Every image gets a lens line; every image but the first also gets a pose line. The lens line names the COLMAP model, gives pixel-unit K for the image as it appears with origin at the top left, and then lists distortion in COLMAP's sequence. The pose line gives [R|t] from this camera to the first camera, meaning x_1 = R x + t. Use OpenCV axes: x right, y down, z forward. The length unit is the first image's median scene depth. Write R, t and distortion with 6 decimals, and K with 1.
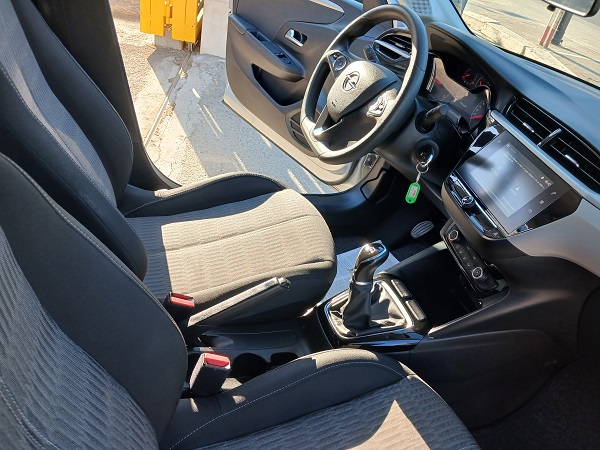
lens RADIAL K [[459.6, 0, 303.1], [0, 459.6, 223.5], [0, 0, 1]] dist [0.009804, -0.010339]
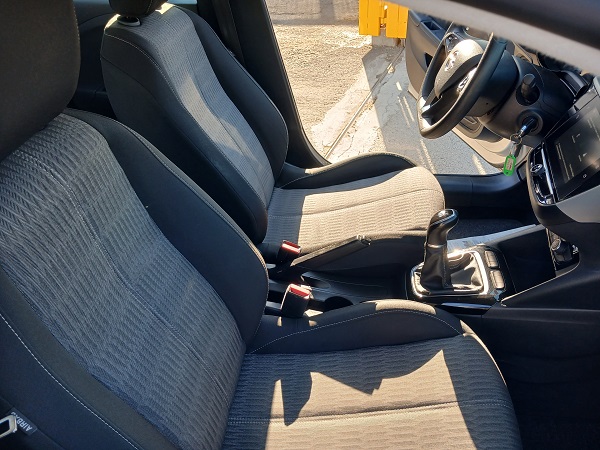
lens RADIAL K [[459.6, 0, 303.1], [0, 459.6, 223.5], [0, 0, 1]] dist [0.009804, -0.010339]
pose [[0.874027, 0.056529, -0.482578, 0.298014], [-0.051705, 0.998390, 0.023306, 0.052860], [0.483119, 0.004582, 0.875543, -0.086181]]
